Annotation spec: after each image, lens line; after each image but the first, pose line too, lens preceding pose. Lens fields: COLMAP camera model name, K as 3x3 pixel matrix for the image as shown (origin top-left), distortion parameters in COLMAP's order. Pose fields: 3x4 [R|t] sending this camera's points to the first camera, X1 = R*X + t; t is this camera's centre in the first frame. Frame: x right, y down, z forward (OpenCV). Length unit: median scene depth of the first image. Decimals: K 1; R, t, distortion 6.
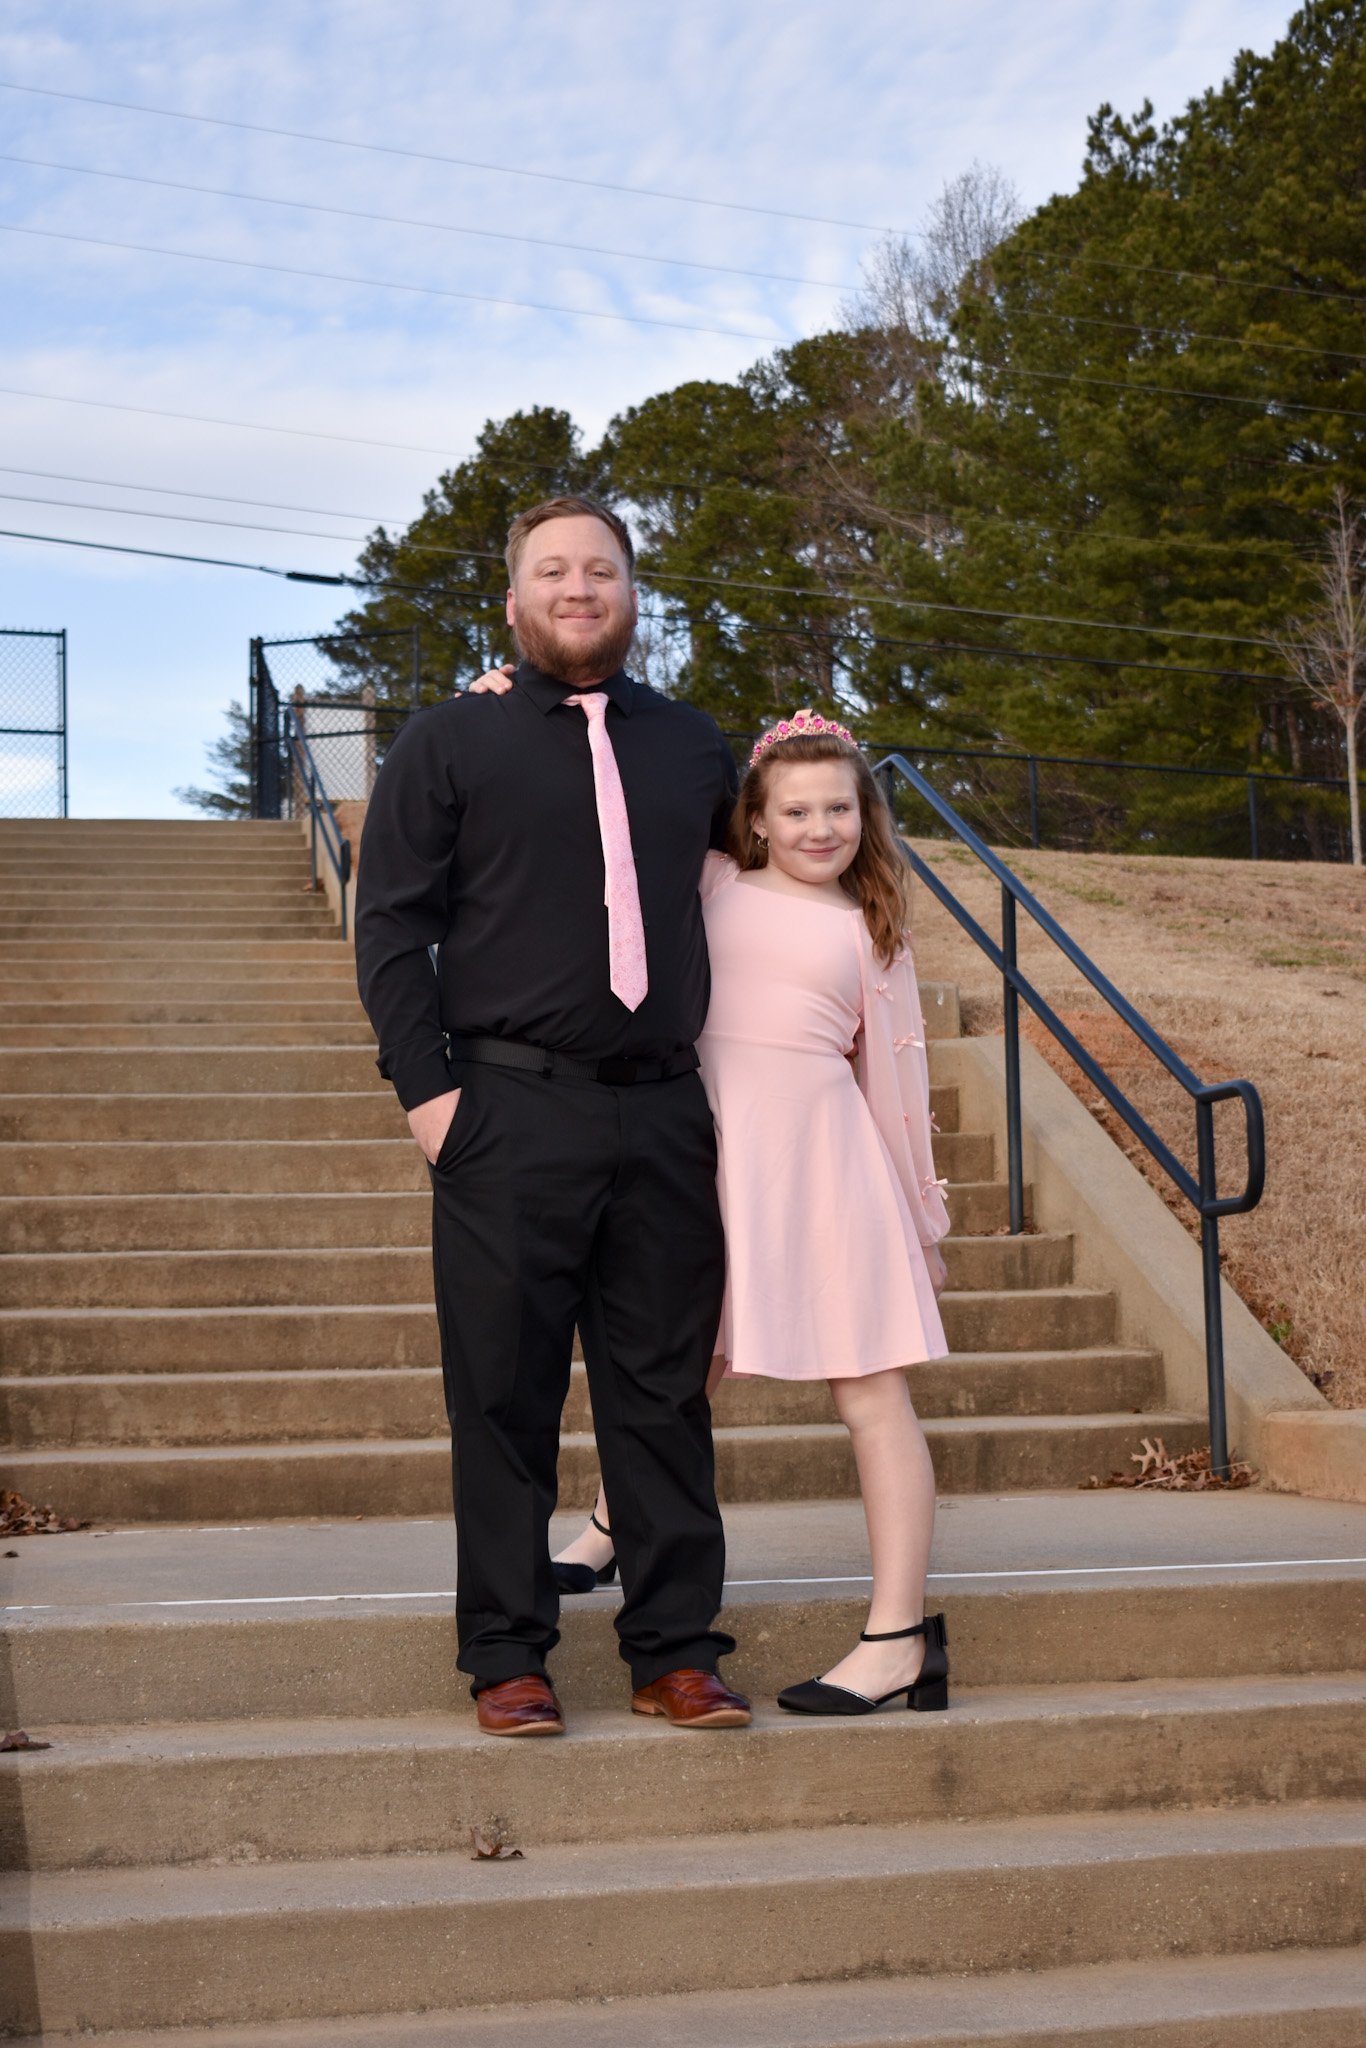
lens RADIAL K [[3232.9, 0, 689.1], [0, 3232.9, 997.2], [0, 0, 1]] dist [-0.032560, 0.032554]
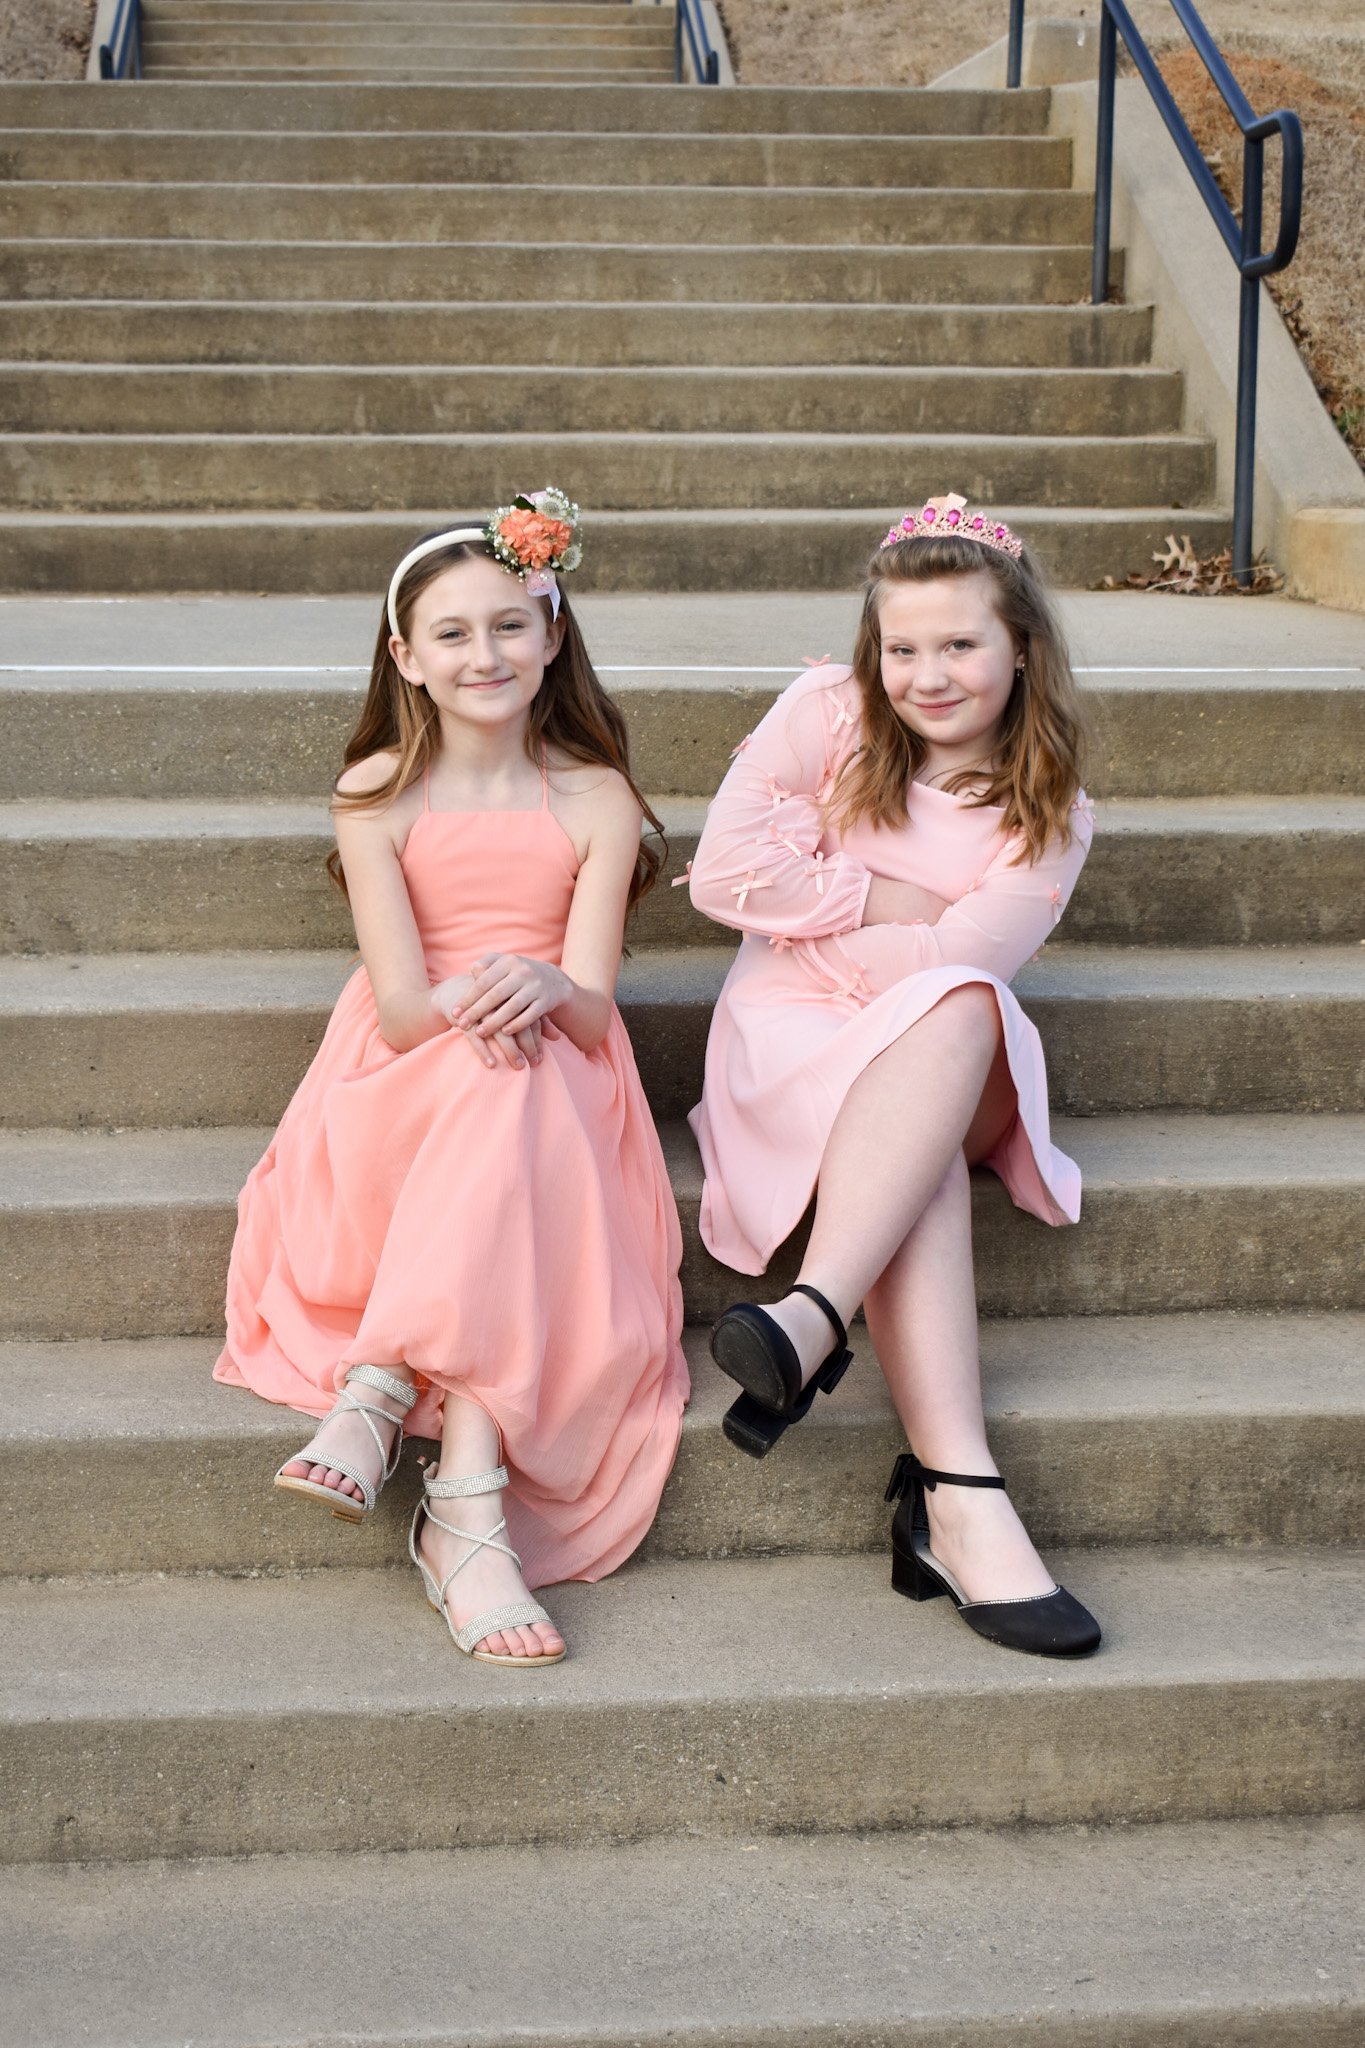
lens RADIAL K [[3191.4, 0, 656.9], [0, 3191.4, 1049.0], [0, 0, 1]] dist [-0.033887, 0.043560]
pose [[0.990141, 0.050507, -0.130653, 0.111927], [-0.010978, 0.957843, 0.287082, 0.020559], [0.139644, -0.282818, 0.948954, 0.103785]]
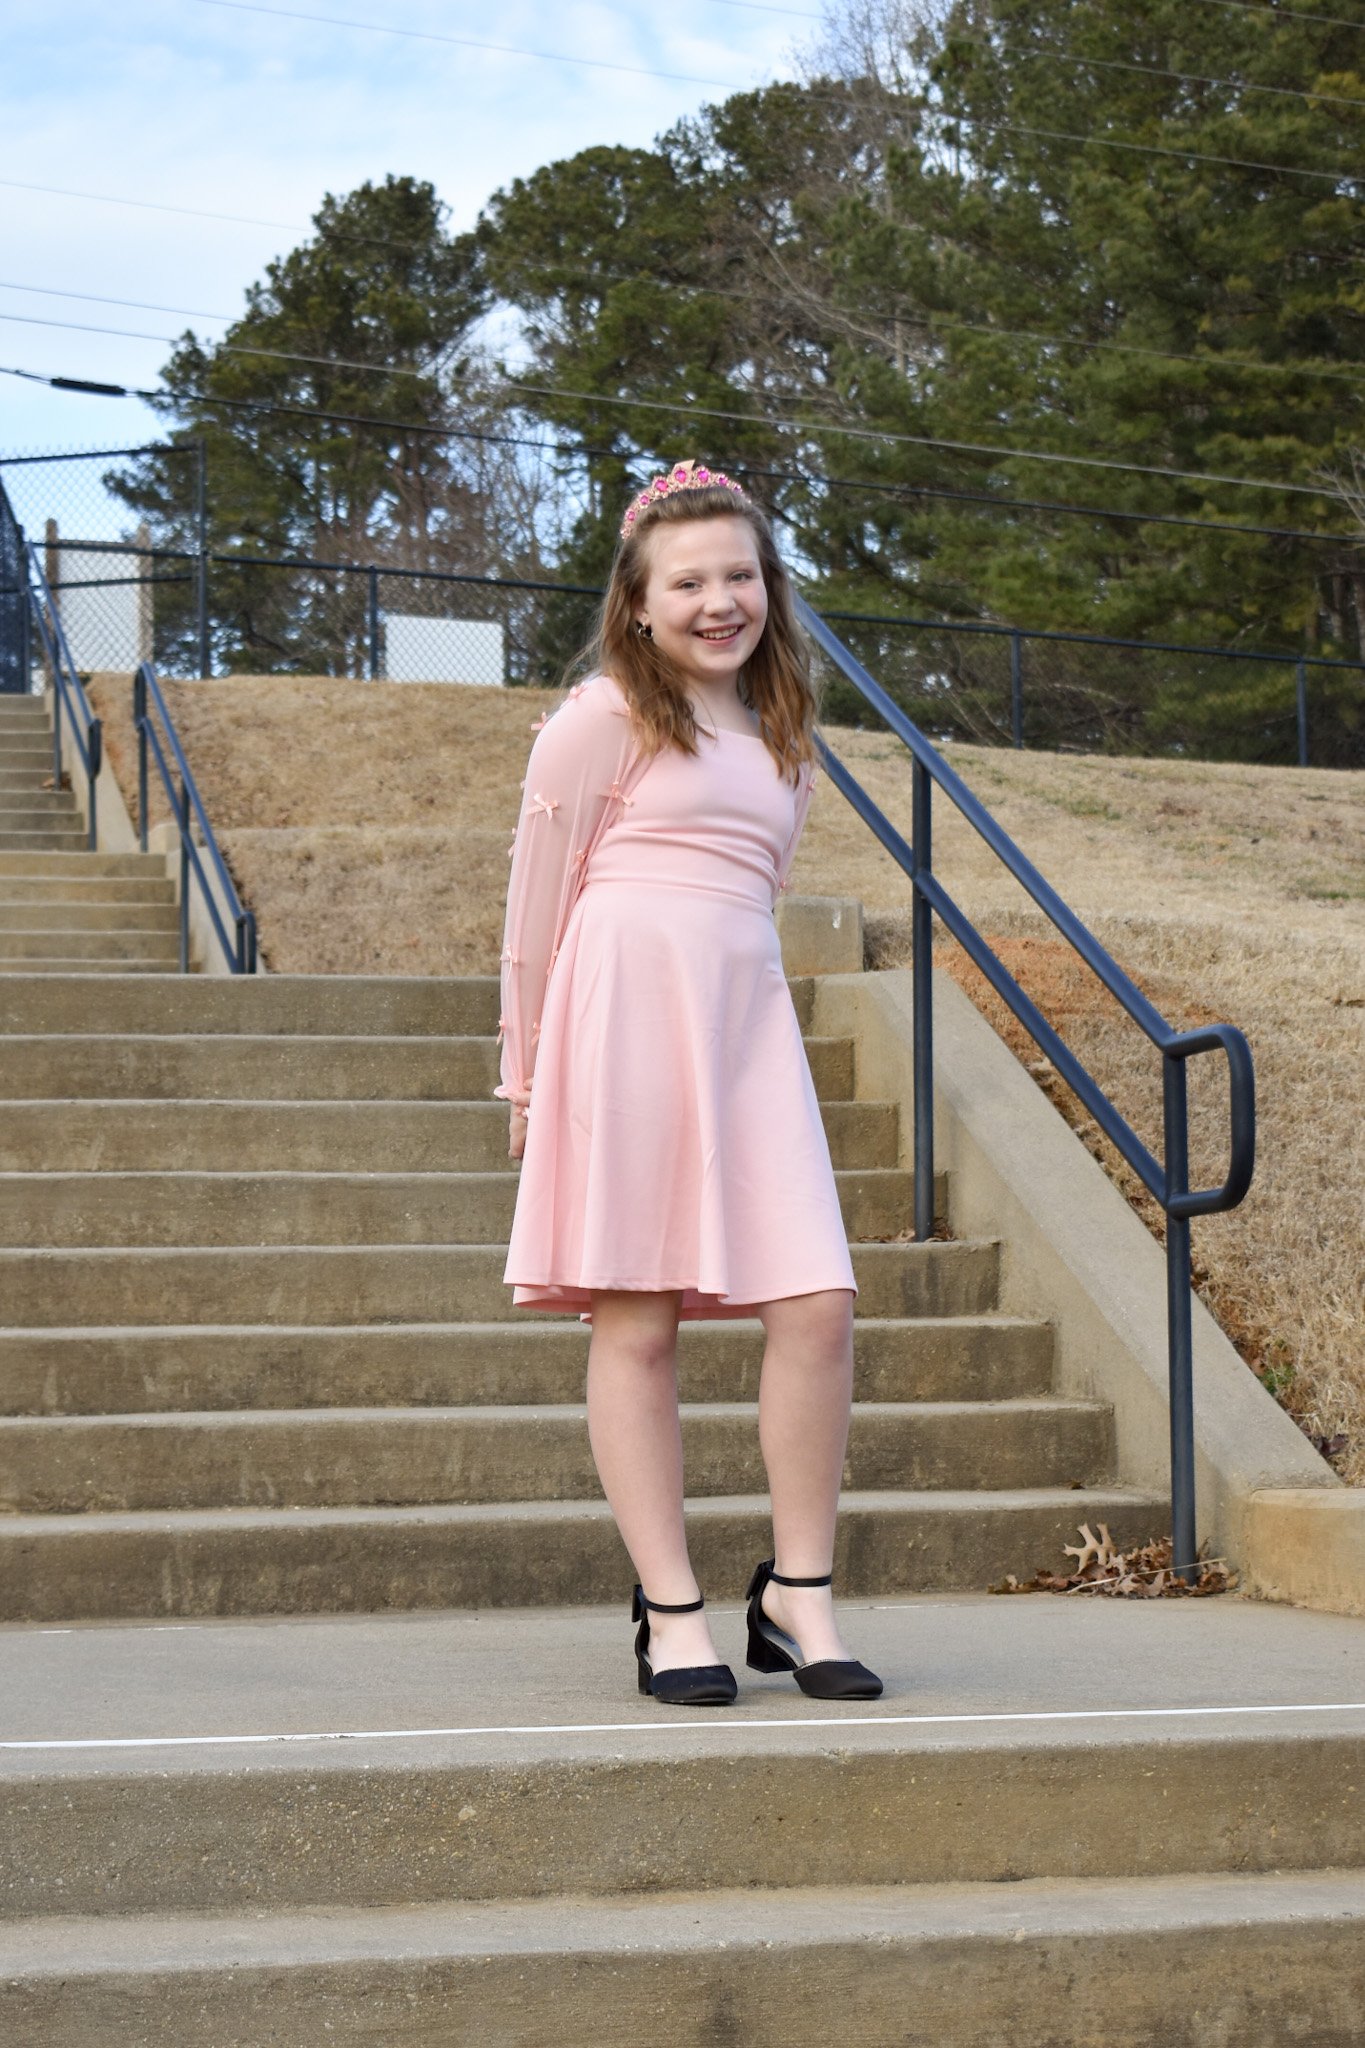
lens RADIAL K [[4132.6, 0, 666.6], [0, 4132.6, 1241.7], [0, 0, 1]] dist [-0.033325, 0.103204]
pose [[0.999721, 0.011850, 0.020424, 0.026241], [-0.013266, 0.997415, 0.070614, 0.009317], [-0.019534, -0.070865, 0.997295, 0.081323]]
